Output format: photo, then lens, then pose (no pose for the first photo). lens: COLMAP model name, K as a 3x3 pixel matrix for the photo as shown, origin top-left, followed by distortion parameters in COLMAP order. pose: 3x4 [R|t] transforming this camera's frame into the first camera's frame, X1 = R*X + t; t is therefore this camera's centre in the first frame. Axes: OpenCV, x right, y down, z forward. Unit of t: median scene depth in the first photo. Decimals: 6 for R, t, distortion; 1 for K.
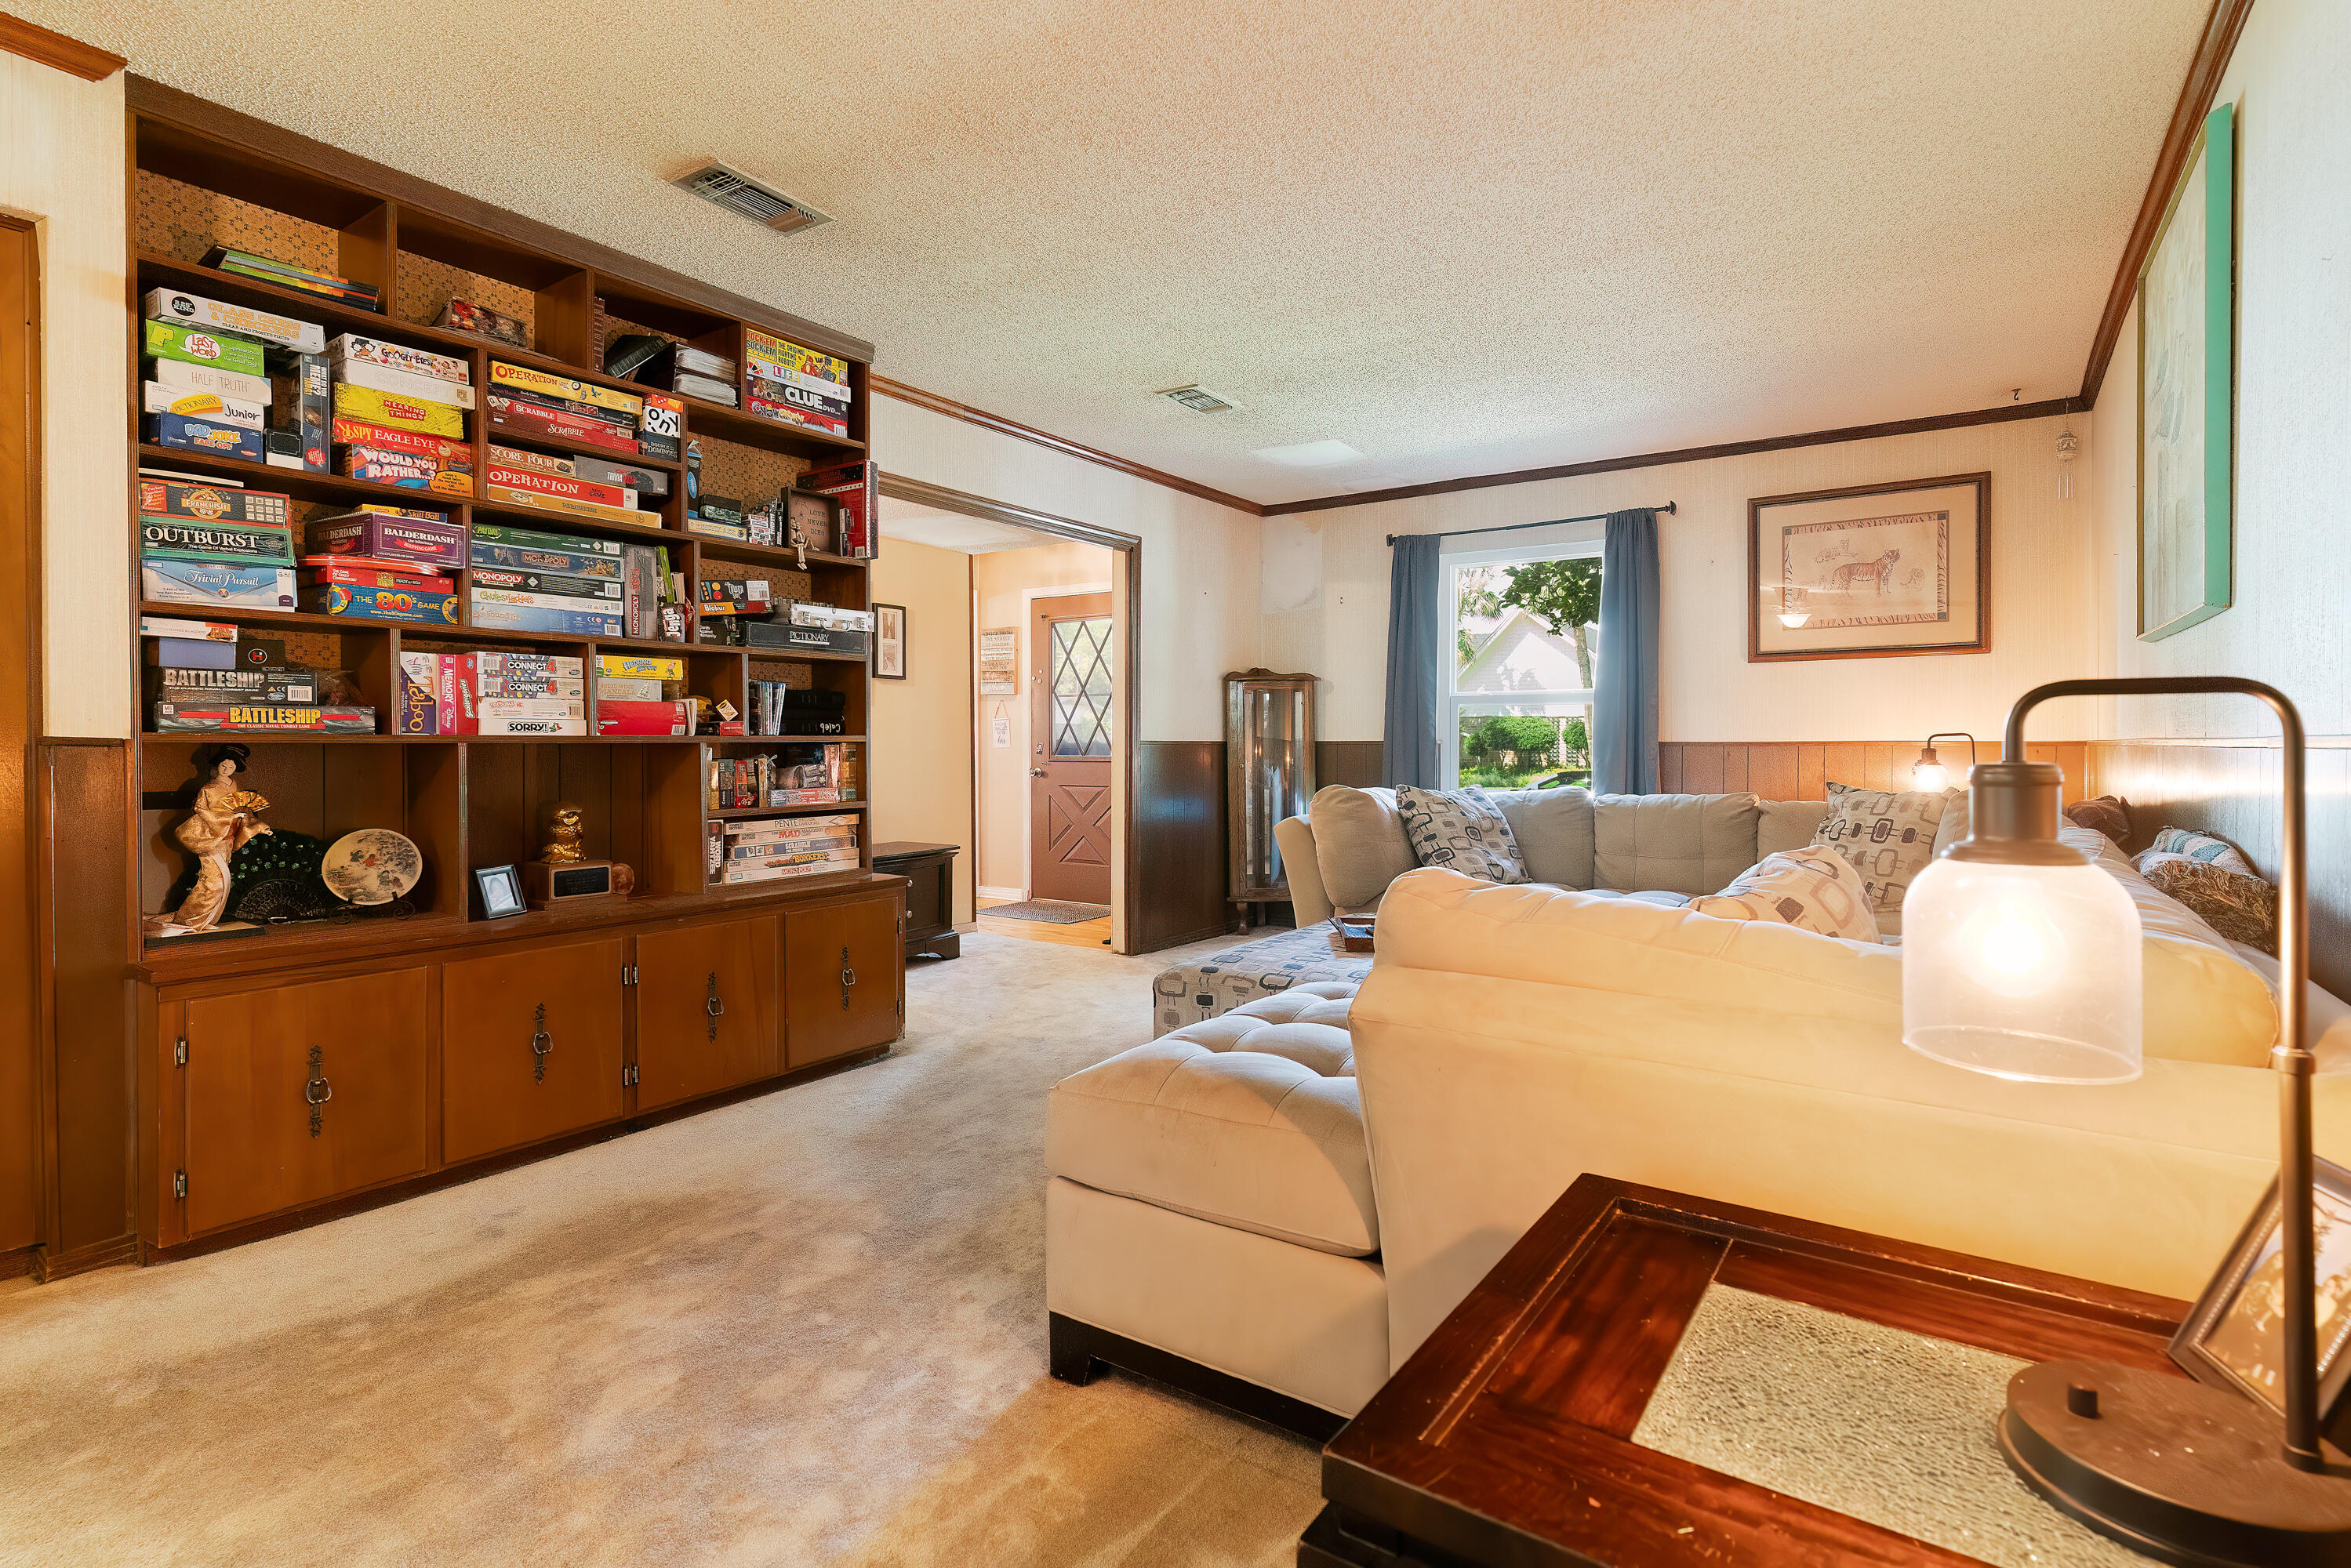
lens RADIAL K [[1134.2, 0, 1133.5], [0, 1134.2, 761.4], [0, 0, 1]] dist [0.003650, -0.000552]
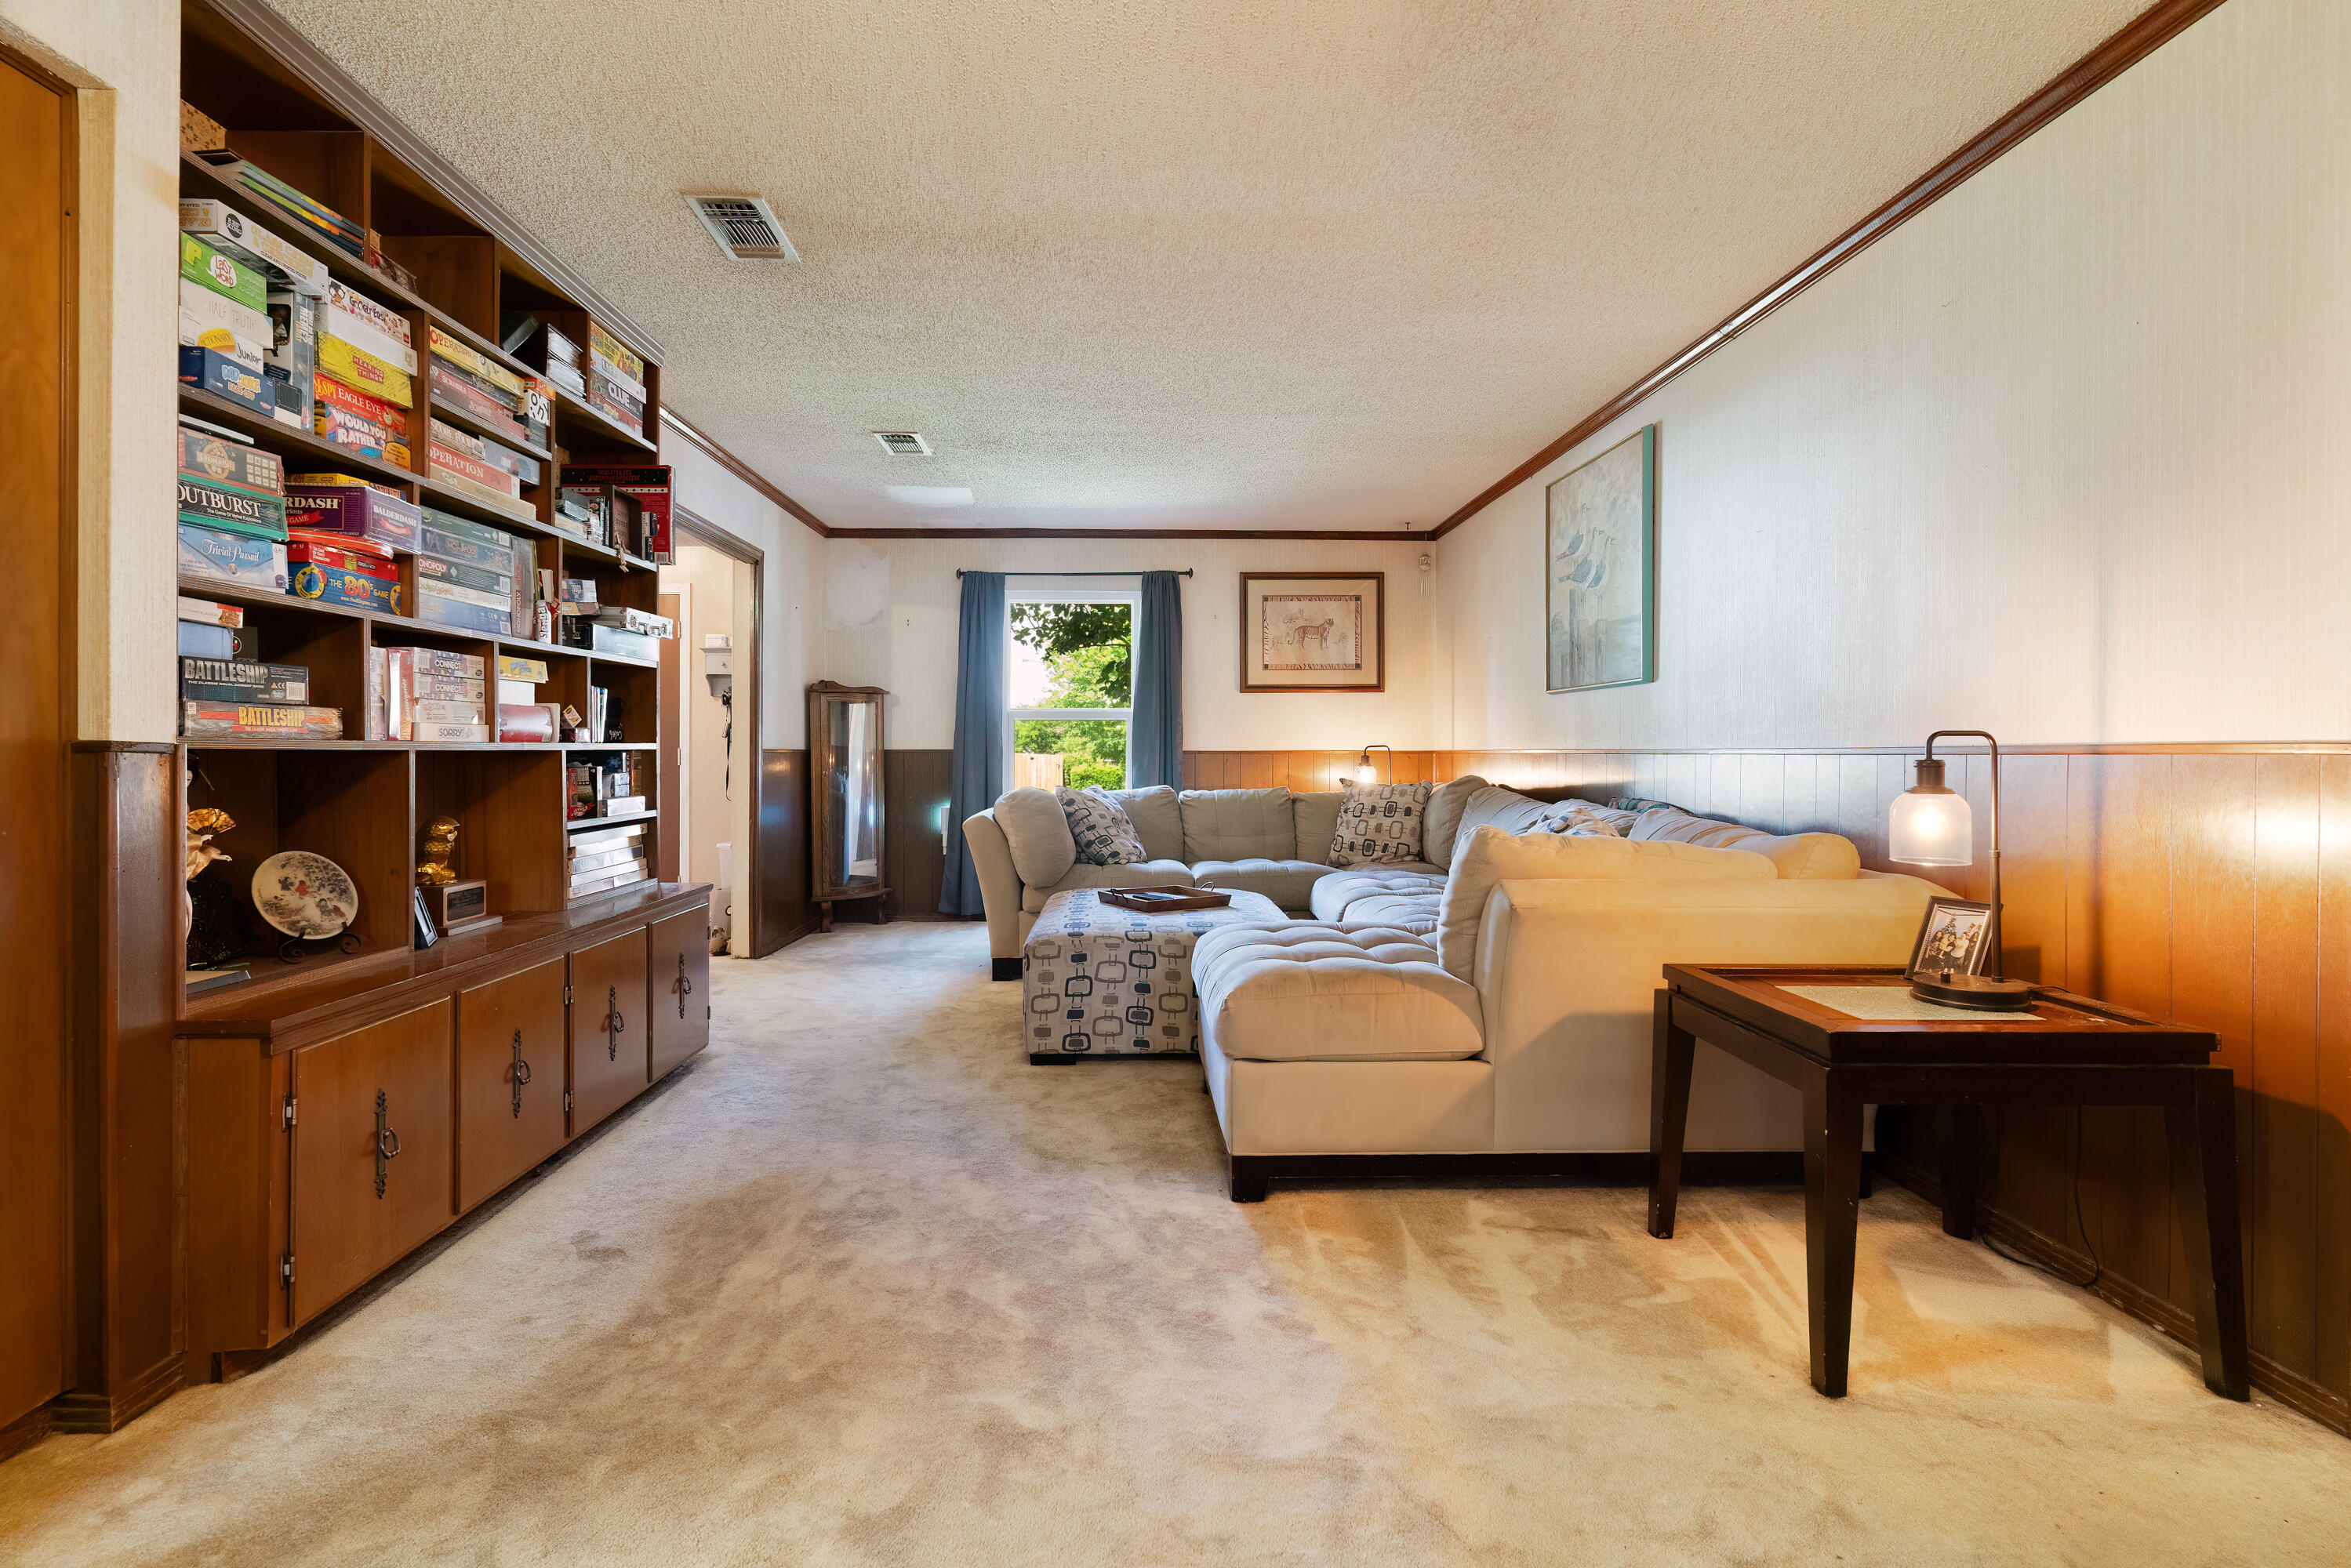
lens RADIAL K [[1134.2, 0, 1145.0], [0, 1134.2, 752.8], [0, 0, 1]] dist [0.003650, -0.000552]
pose [[0.809100, 0.000729, 0.587671, -0.575750], [0.008119, 0.999890, -0.012419, 0.001670], [-0.587615, 0.014820, 0.809005, -0.048003]]
